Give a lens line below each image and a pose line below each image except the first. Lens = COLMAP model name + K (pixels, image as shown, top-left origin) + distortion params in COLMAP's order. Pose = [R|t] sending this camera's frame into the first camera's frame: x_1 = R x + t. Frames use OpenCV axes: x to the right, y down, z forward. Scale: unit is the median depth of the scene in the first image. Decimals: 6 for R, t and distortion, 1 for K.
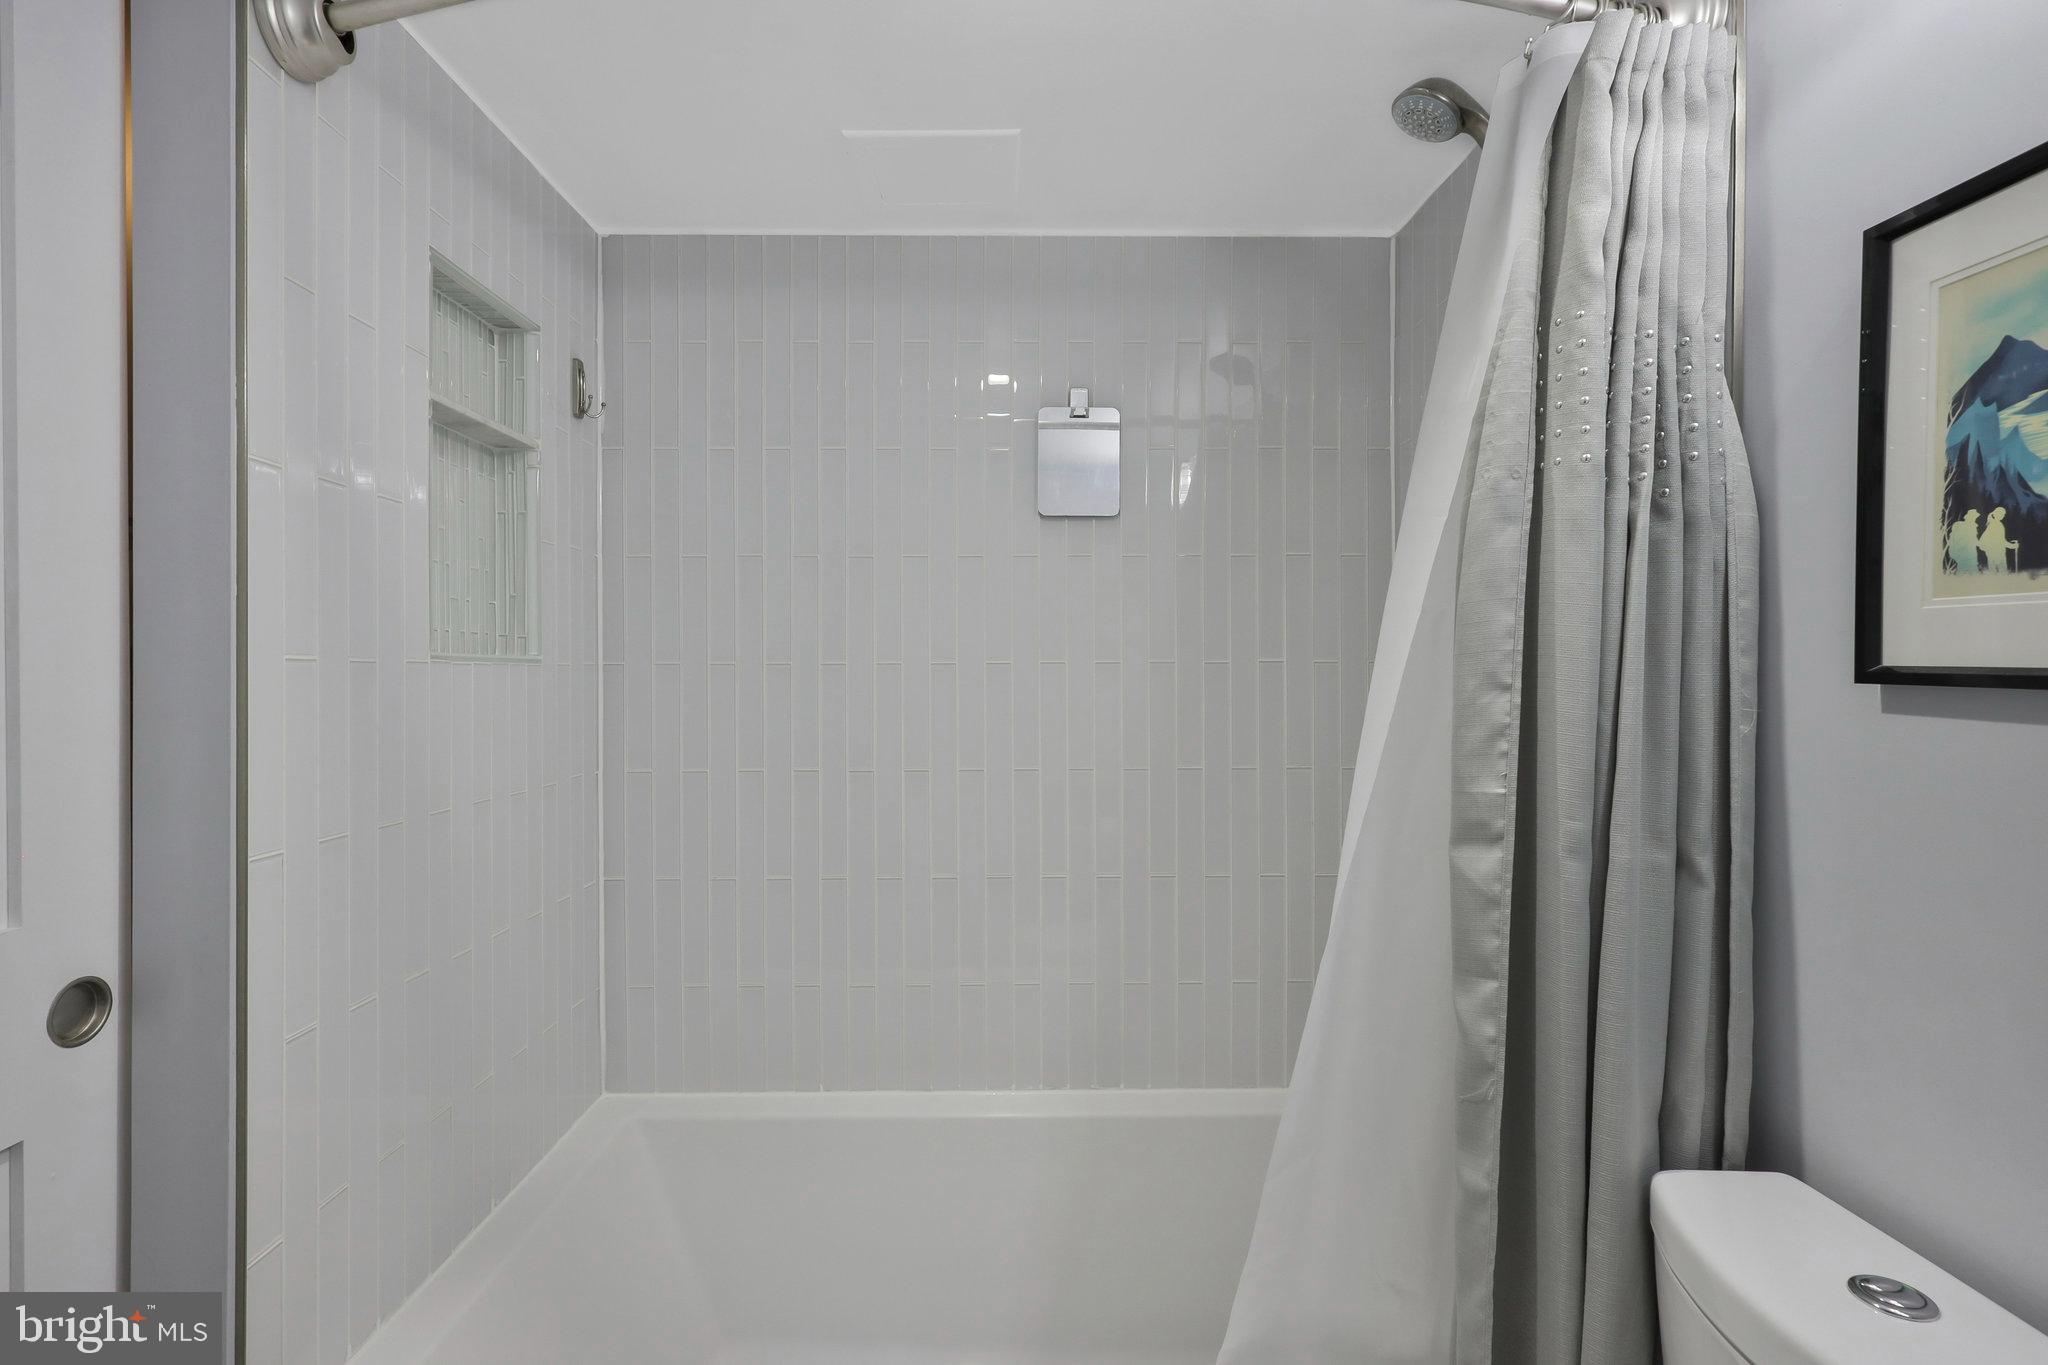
lens RADIAL K [[964.6, 0, 1019.6], [0, 964.6, 683.3], [0, 0, 1]] dist [-0.002800, -0.000183]
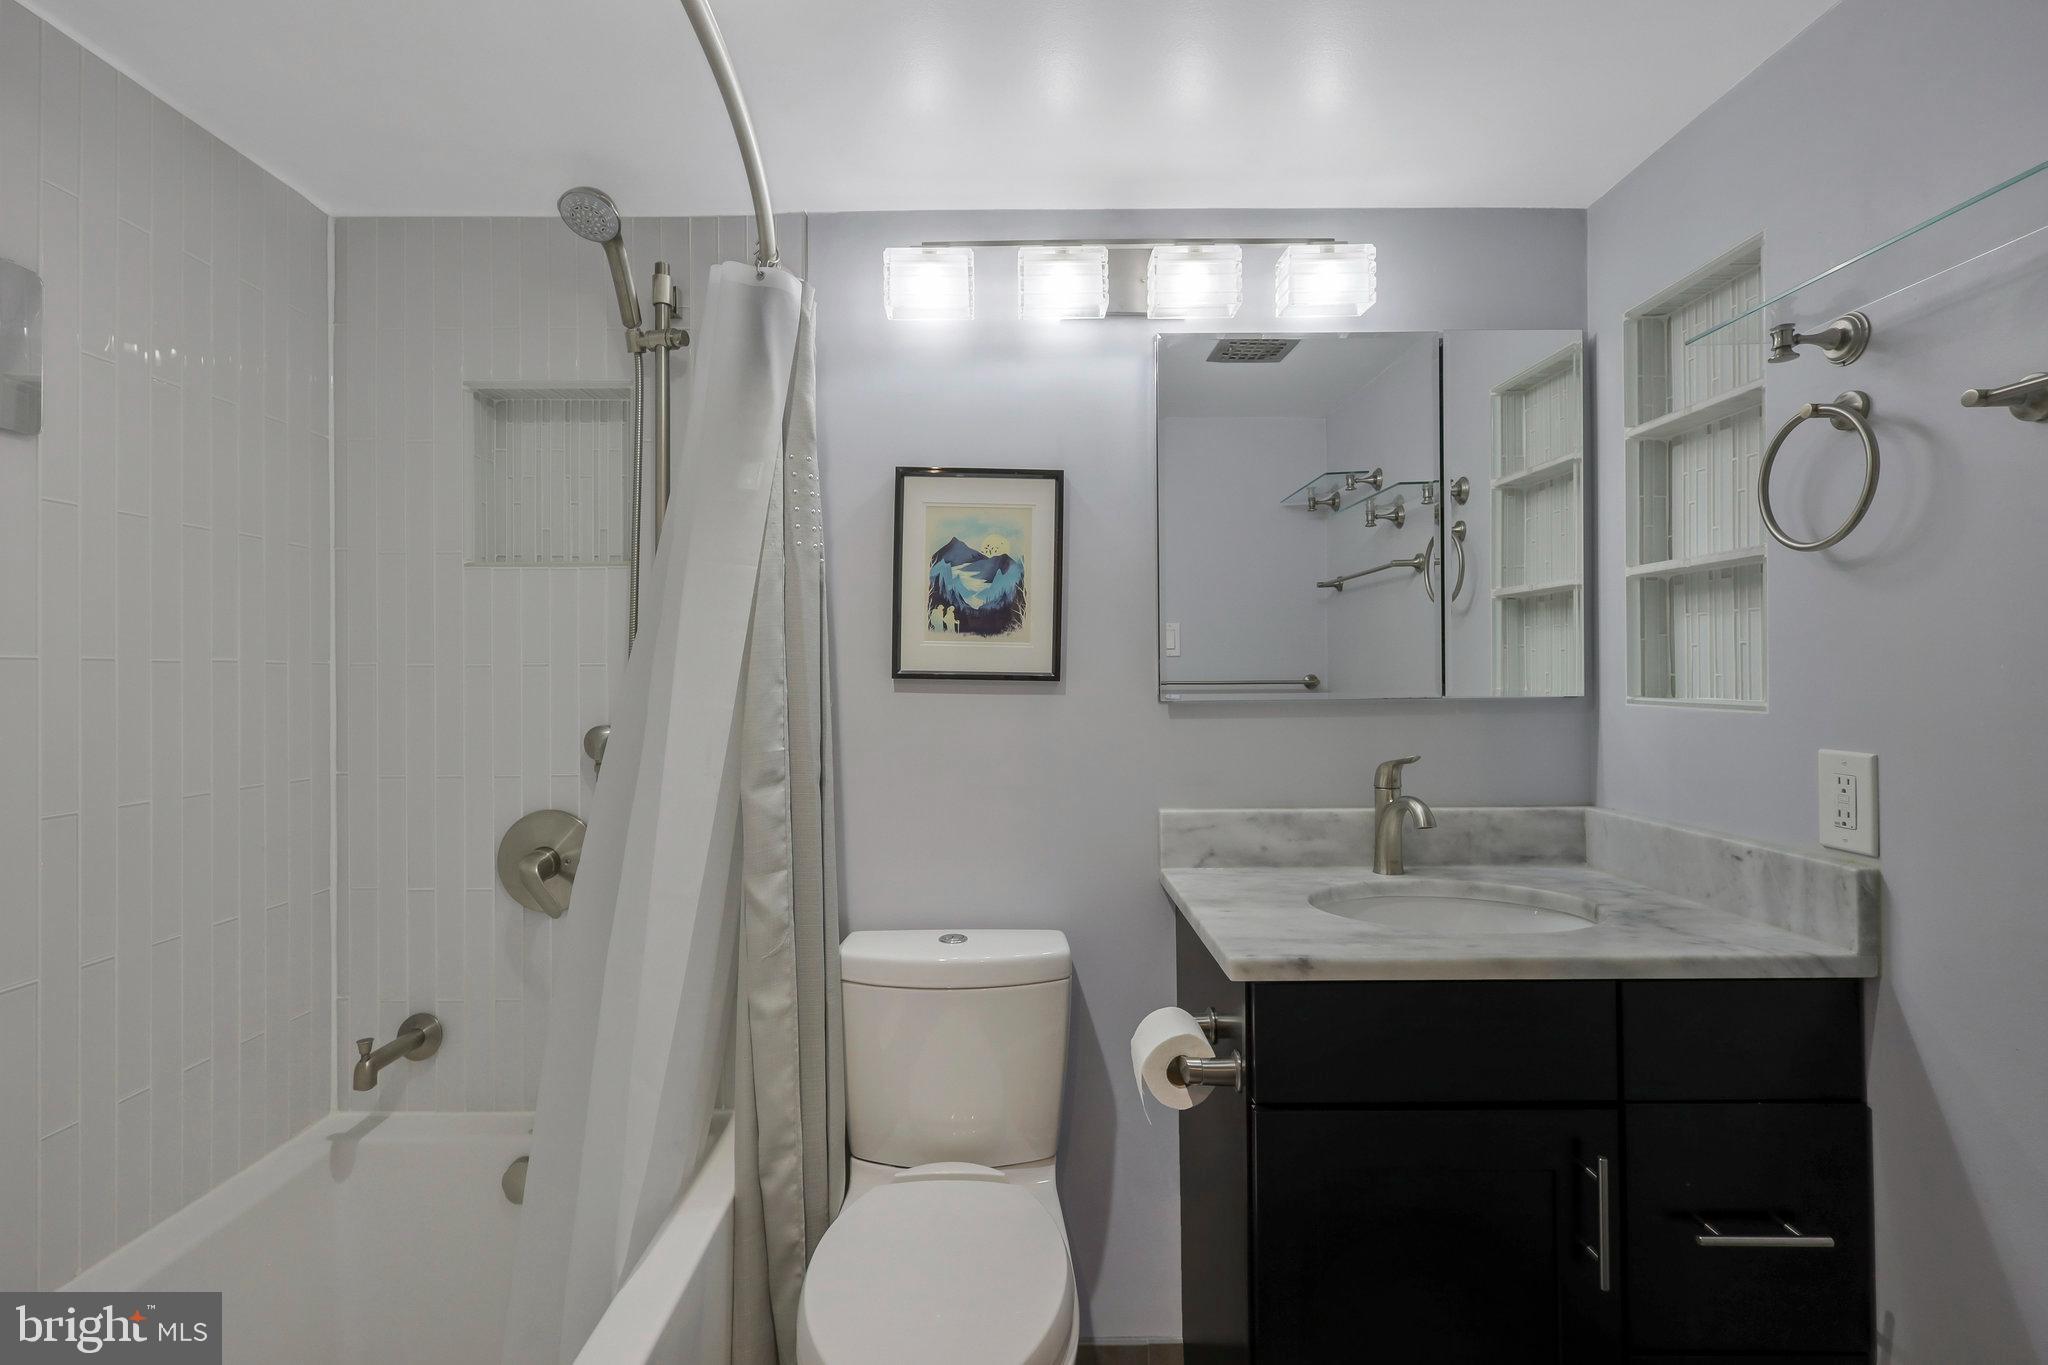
lens RADIAL K [[964.6, 0, 1018.0], [0, 964.6, 678.7], [0, 0, 1]] dist [-0.002800, -0.000183]
pose [[-0.000572, 0.001089, 0.999999, -1.386639], [0.012367, 0.999923, -0.001082, 0.006344], [-0.999923, 0.012366, -0.000586, 0.807448]]
